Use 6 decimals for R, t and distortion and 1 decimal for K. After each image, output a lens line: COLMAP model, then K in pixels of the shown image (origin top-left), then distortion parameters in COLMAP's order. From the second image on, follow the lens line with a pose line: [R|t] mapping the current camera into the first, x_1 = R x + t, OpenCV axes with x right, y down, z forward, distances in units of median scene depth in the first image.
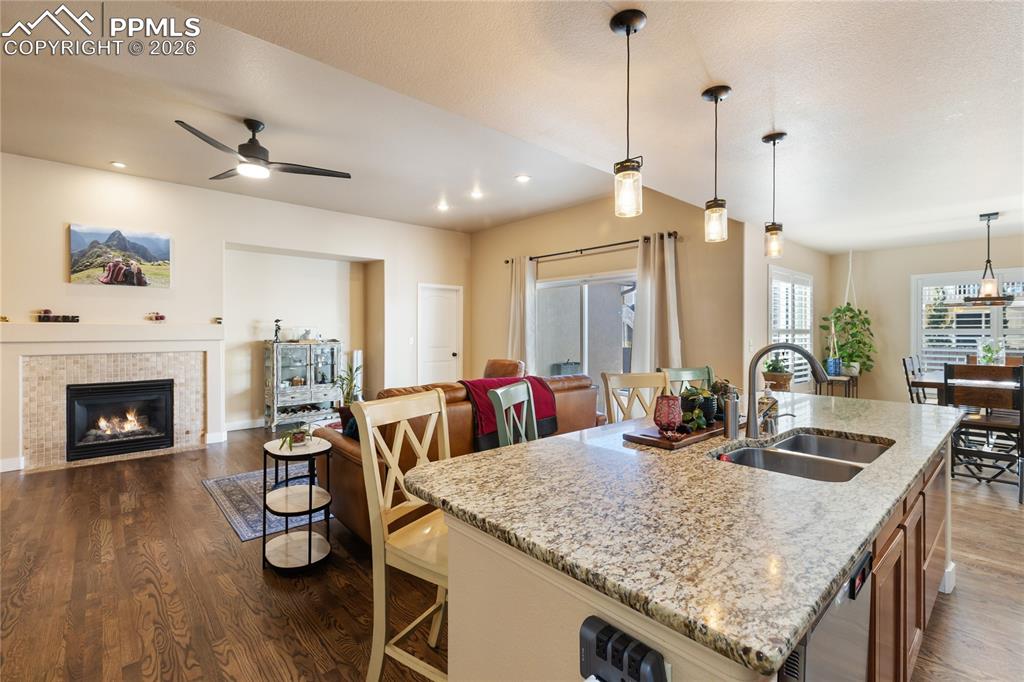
lens RADIAL K [[461.2, 0, 514.5], [0, 461.2, 327.7], [0, 0, 1]] dist [0.001707, 0.000277]
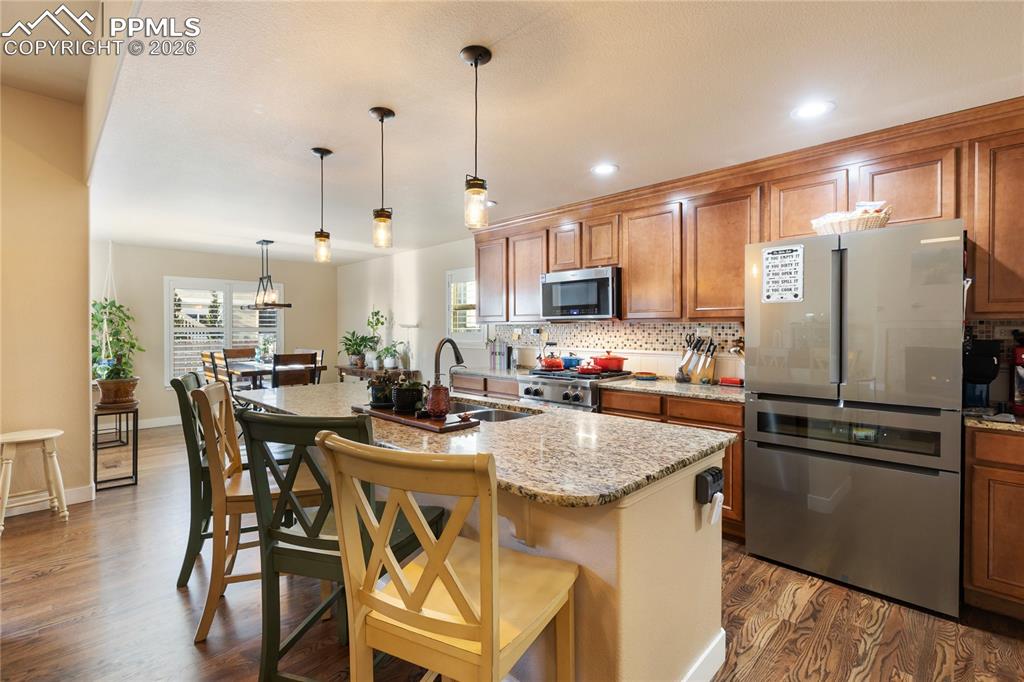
lens RADIAL K [[461.2, 0, 514.5], [0, 461.2, 327.7], [0, 0, 1]] dist [0.001707, 0.000277]
pose [[-0.057507, 0.003814, 0.998338, -0.890353], [-0.008288, 0.999956, -0.004298, 0.009093], [-0.998311, -0.008522, -0.057472, 0.974528]]
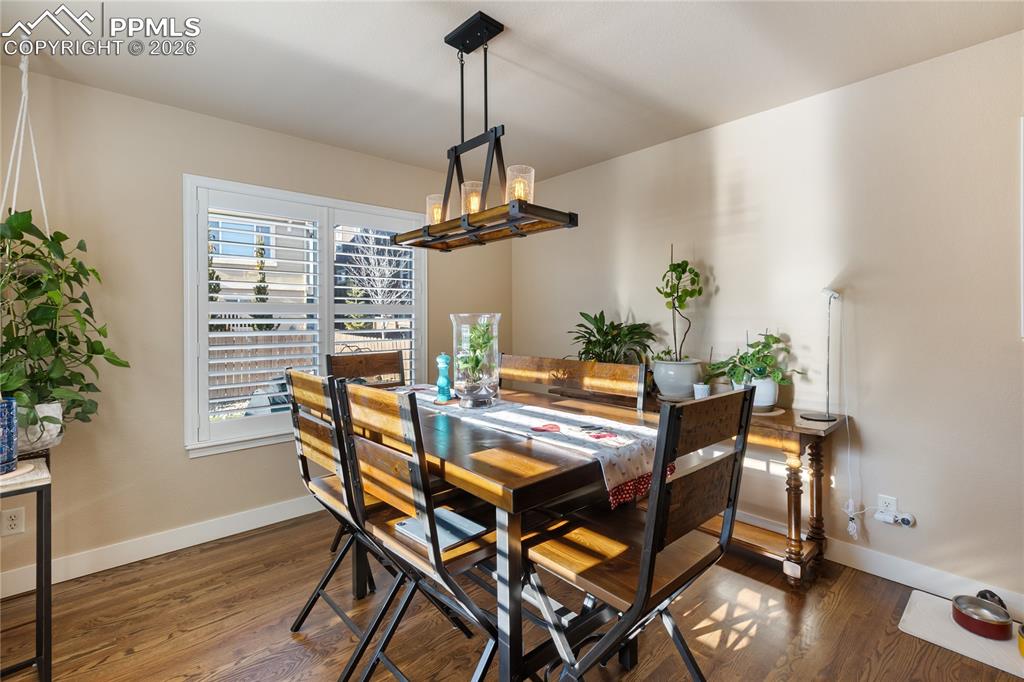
lens RADIAL K [[461.2, 0, 514.5], [0, 461.2, 327.7], [0, 0, 1]] dist [0.001707, 0.000277]
pose [[-0.001953, -0.006139, 0.999979, 1.614515], [-0.006329, 0.999961, 0.006126, 0.082889], [-0.999978, -0.006317, -0.001992, 2.589342]]
